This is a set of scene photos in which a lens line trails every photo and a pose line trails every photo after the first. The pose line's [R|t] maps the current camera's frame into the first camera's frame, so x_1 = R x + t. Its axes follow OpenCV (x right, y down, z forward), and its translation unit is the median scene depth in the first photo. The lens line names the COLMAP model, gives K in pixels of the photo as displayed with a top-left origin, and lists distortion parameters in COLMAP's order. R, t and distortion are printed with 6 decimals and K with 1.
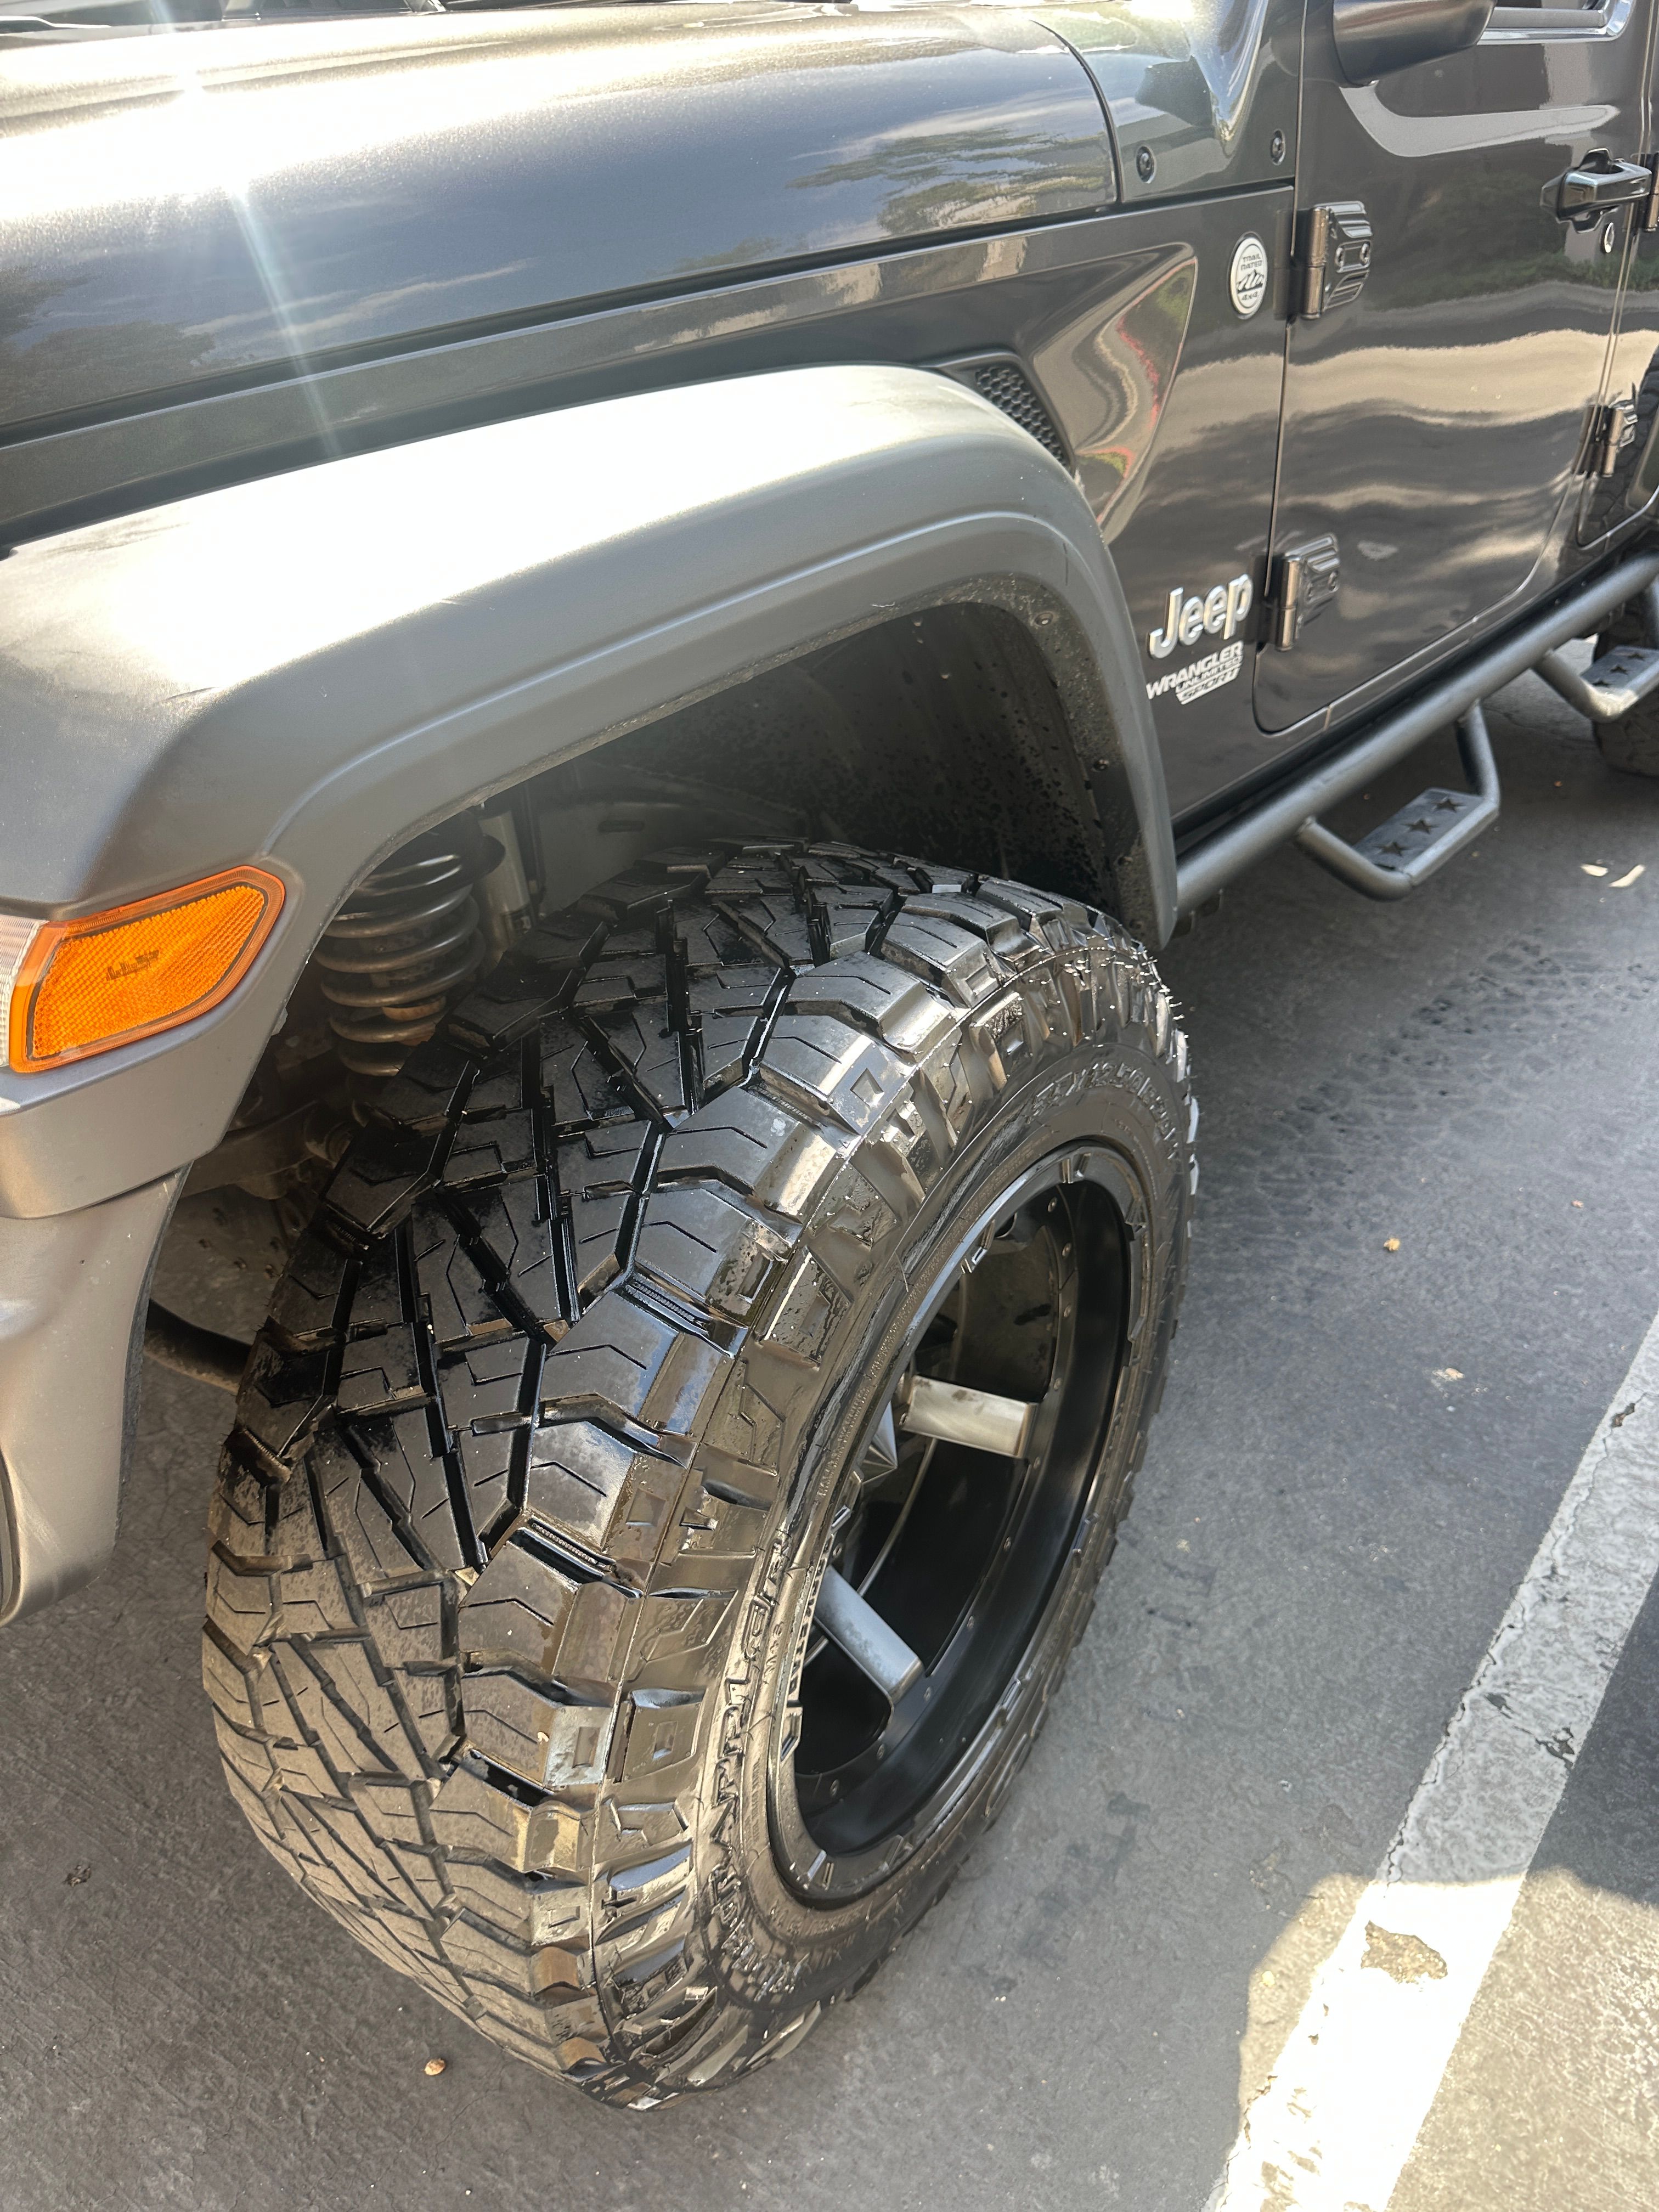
lens RADIAL K [[1561.7, 0, 841.6], [0, 1561.7, 1115.2], [0, 0, 1]] dist [0.036401, -0.035513]
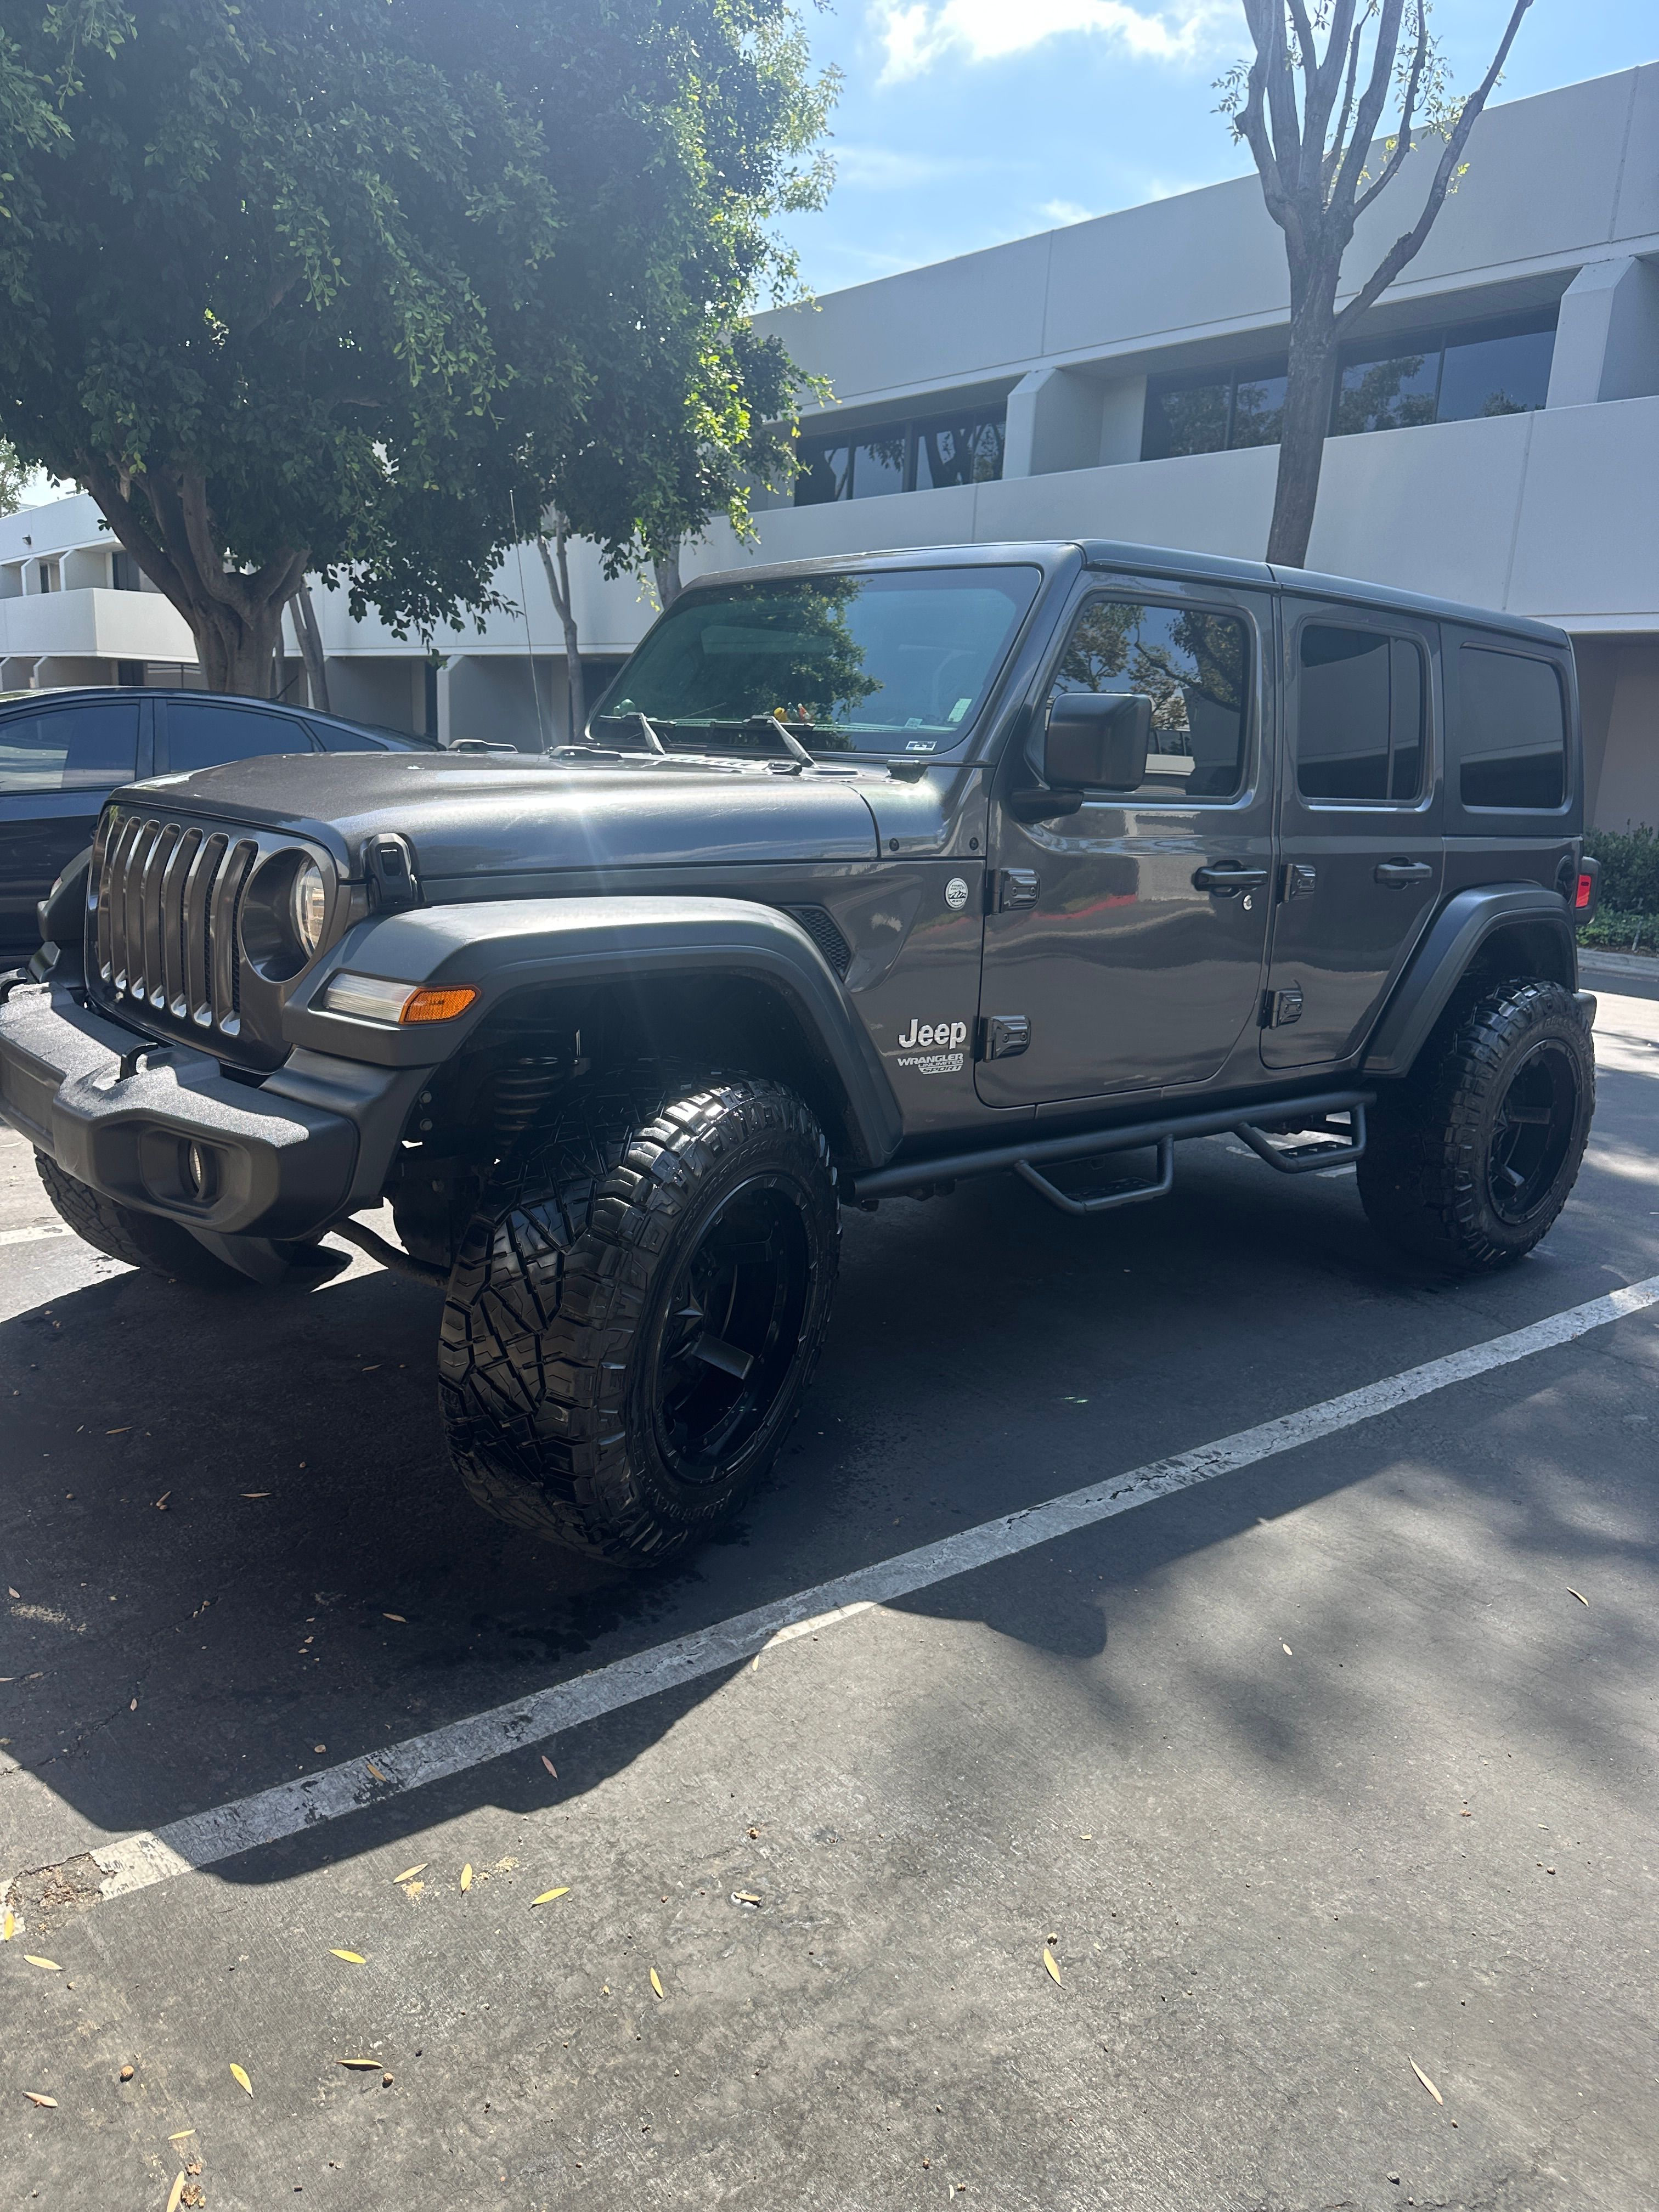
lens RADIAL K [[1561.7, 0, 808.1], [0, 1561.7, 1105.8], [0, 0, 1]] dist [0.036401, -0.035513]
pose [[0.976133, 0.120197, -0.180880, 0.481198], [-0.176530, 0.924272, -0.338464, 0.531342], [0.126500, 0.362317, 0.923431, -0.959962]]
